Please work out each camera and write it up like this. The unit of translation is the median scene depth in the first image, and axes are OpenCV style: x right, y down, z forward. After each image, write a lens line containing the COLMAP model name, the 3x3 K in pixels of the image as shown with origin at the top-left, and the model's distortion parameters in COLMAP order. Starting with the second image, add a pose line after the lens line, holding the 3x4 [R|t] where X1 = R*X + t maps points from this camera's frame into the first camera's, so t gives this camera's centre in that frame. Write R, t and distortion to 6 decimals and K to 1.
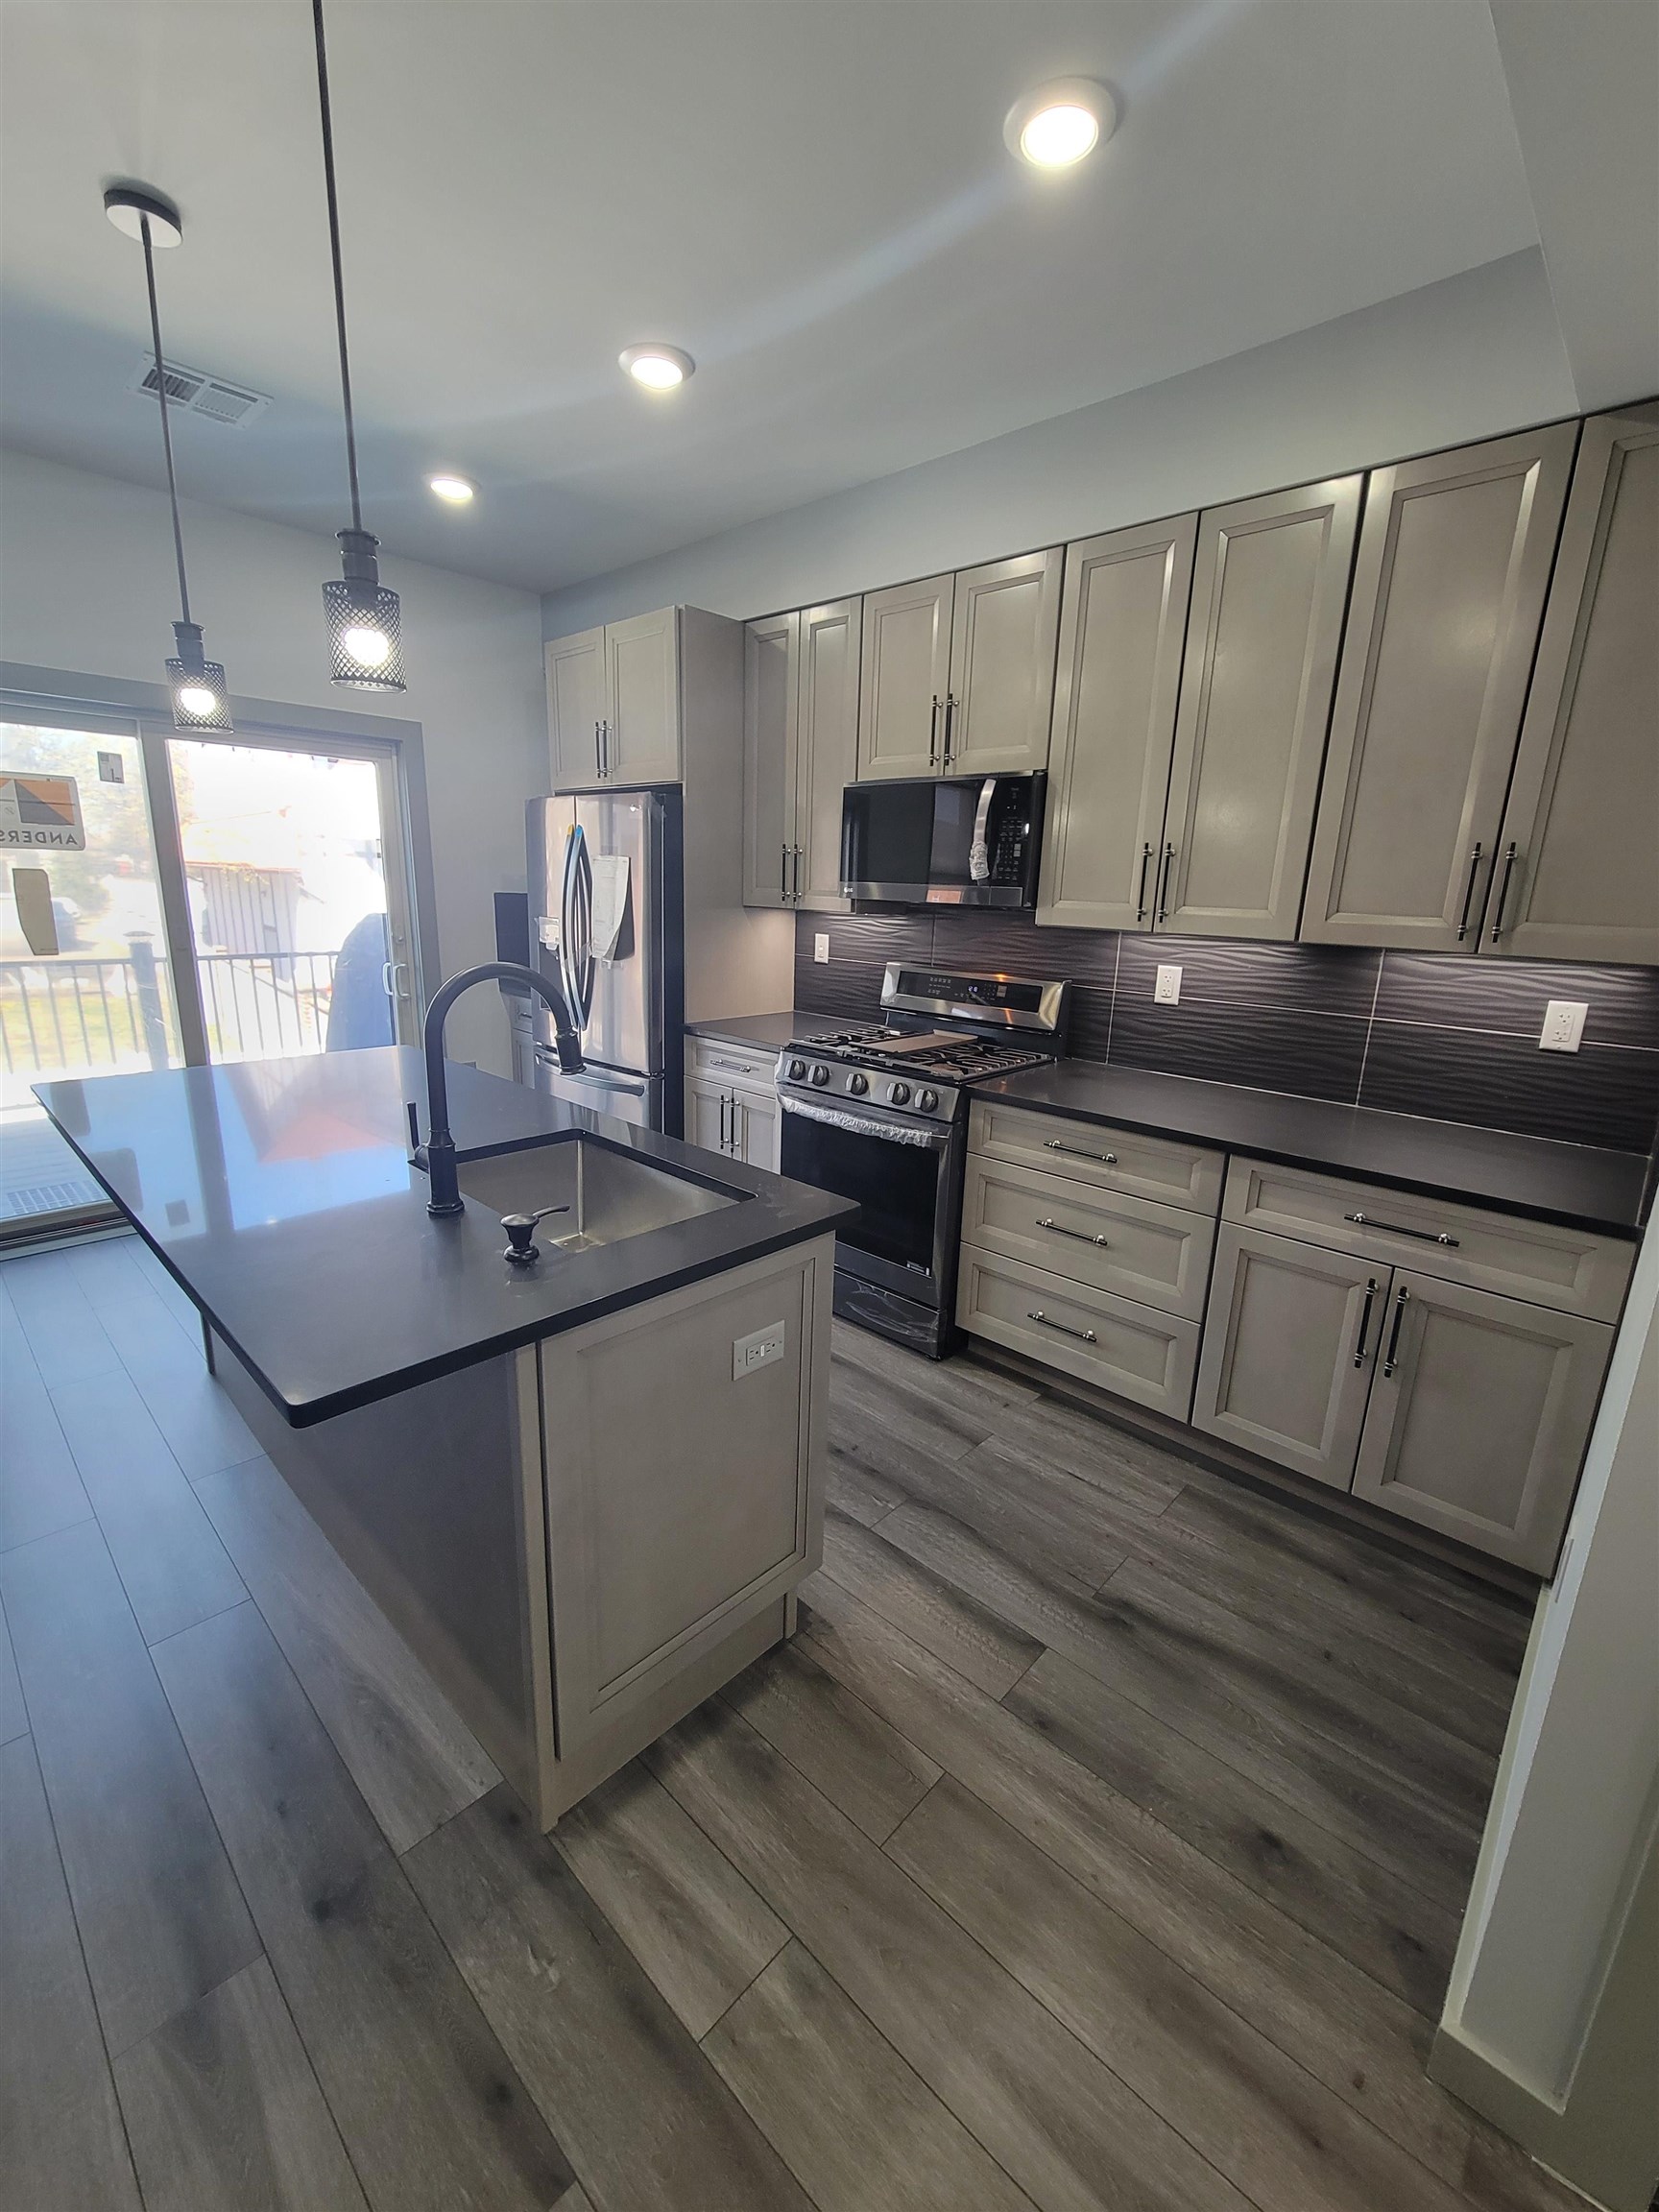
lens RADIAL K [[903.0, 0, 831.1], [0, 903.0, 1105.1], [0, 0, 1]] dist [0.000545, -0.000805]
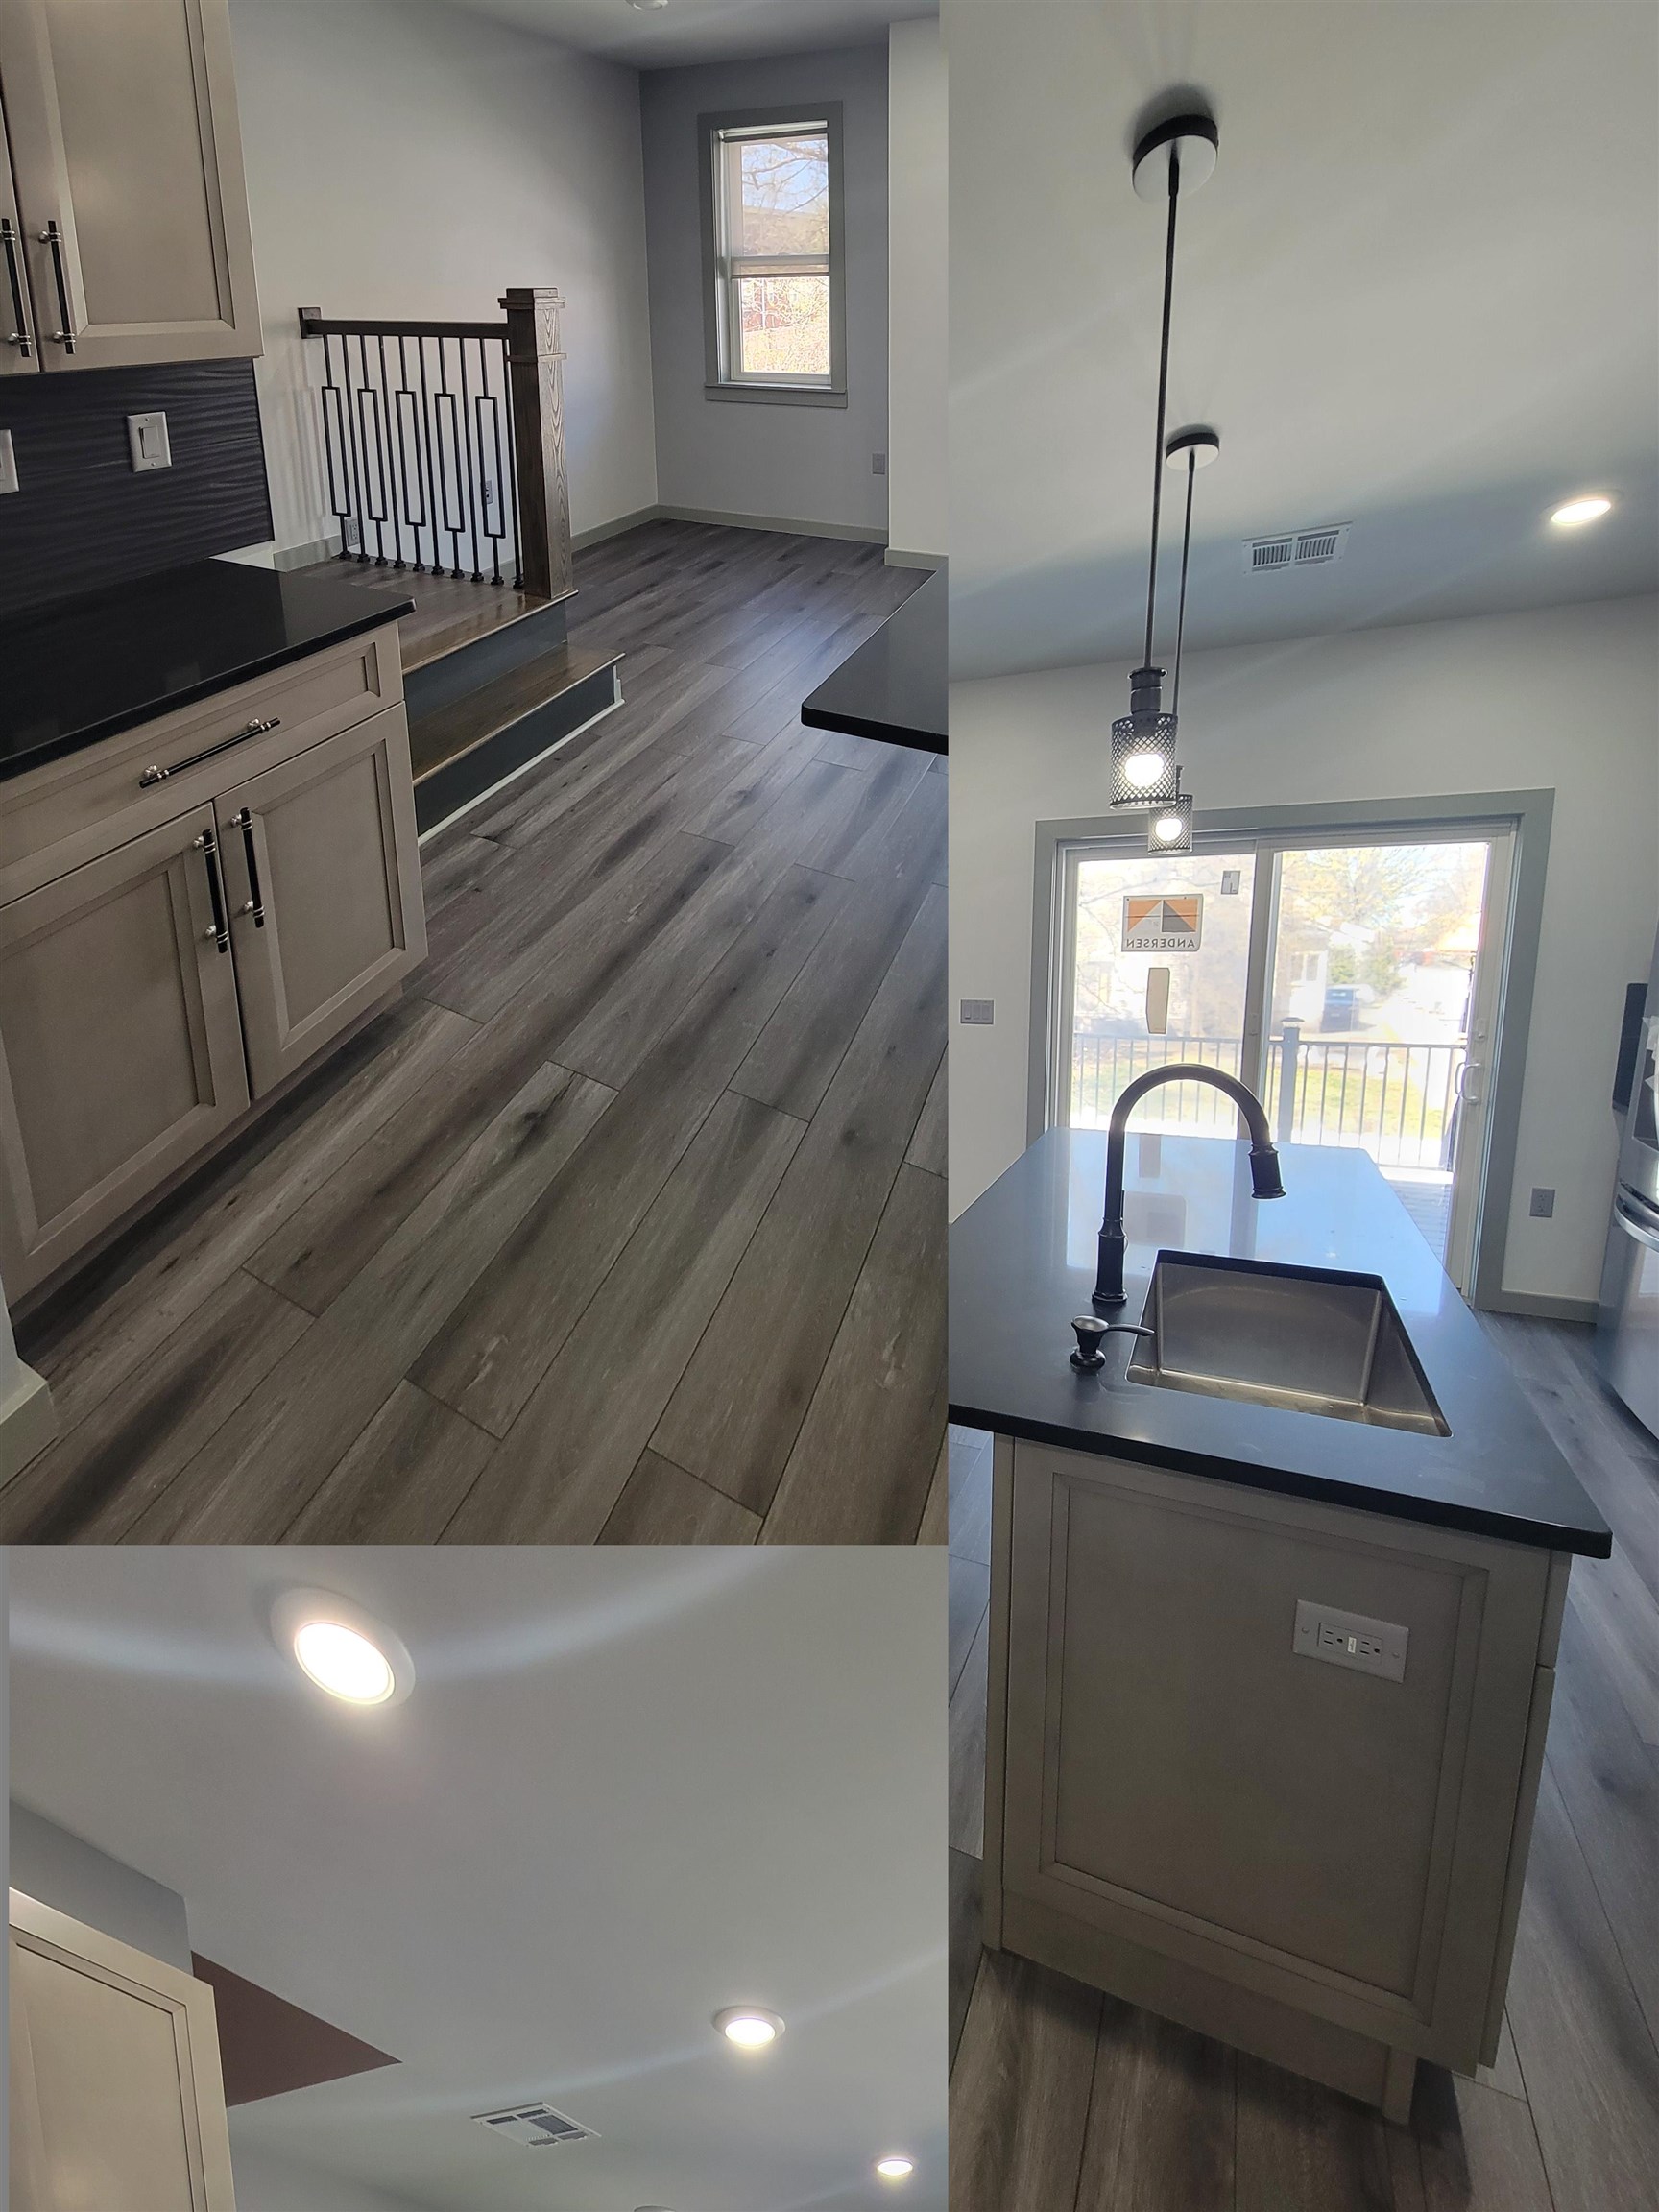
lens RADIAL K [[903.0, 0, 829.9], [0, 903.0, 1102.9], [0, 0, 1]] dist [0.000545, -0.000805]
pose [[0.333662, 0.122261, -0.934731, 0.334163], [-0.210859, 0.976111, 0.052405, -0.073536], [0.918808, 0.179611, 0.351470, 0.268582]]
